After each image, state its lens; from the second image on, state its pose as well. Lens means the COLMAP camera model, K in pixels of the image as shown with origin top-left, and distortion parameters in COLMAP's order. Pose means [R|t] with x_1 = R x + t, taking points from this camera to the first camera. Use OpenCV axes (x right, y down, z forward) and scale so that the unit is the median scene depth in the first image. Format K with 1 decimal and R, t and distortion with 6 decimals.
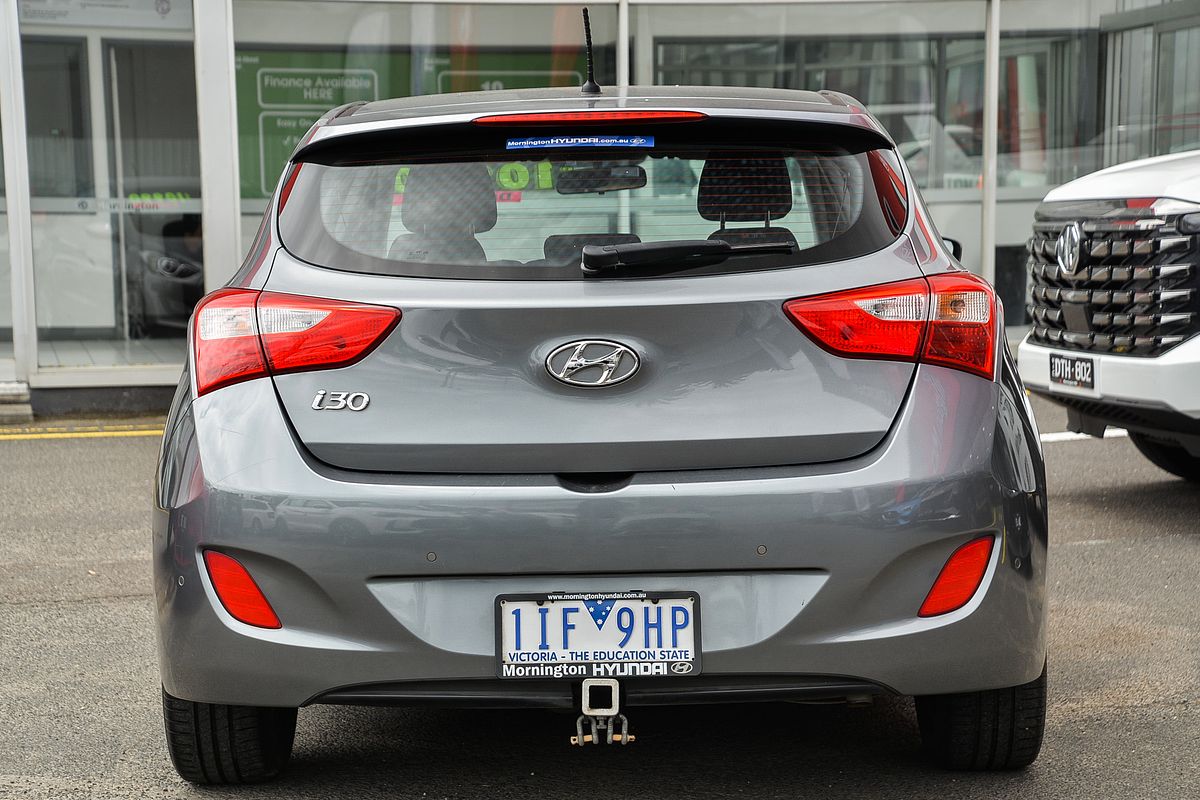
lens RADIAL K [[2372.2, 0, 600.0], [0, 2372.2, 400.0], [0, 0, 1]] dist [0.215771, 0.054985]
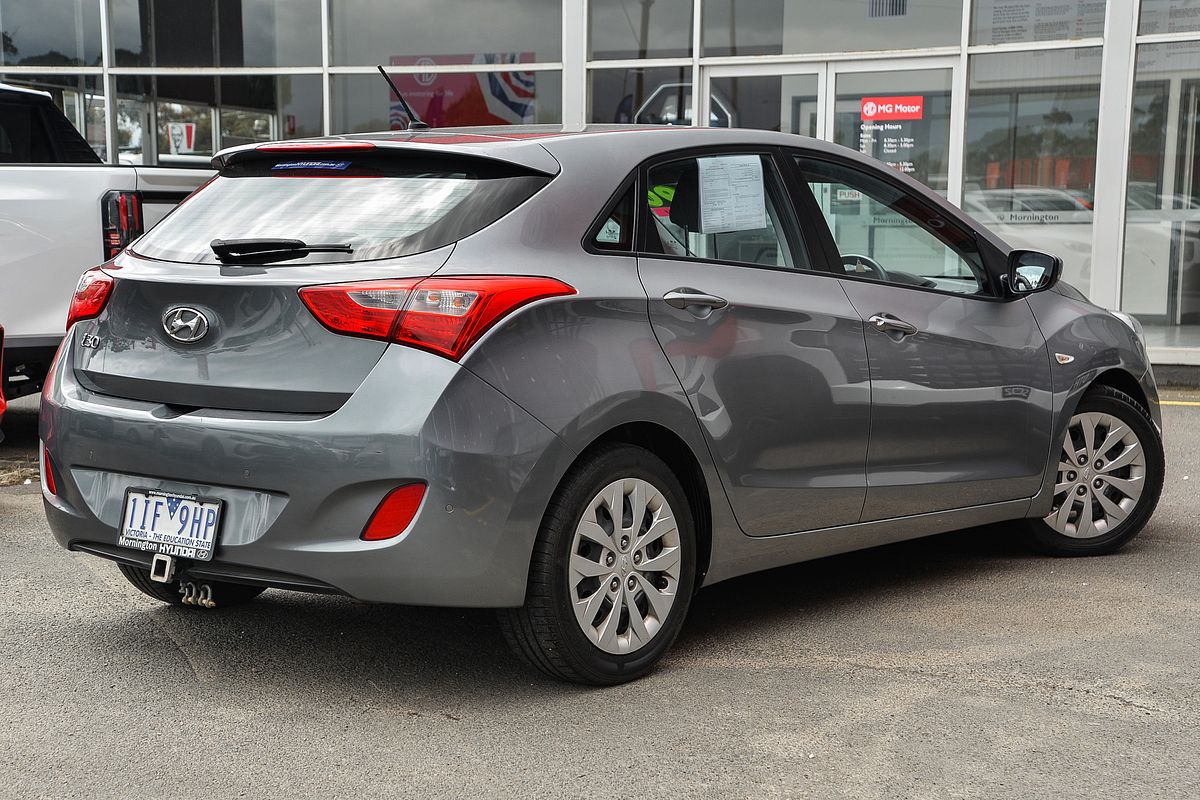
lens RADIAL K [[1910.4, 0, 600.0], [0, 1910.4, 400.0], [0, 0, 1]] dist [0.022151, 0.033680]
pose [[0.847387, 0.088664, -0.523521, 0.776634], [-0.079771, 0.996028, 0.039567, -0.034785], [0.524950, 0.008233, 0.851093, 0.195149]]
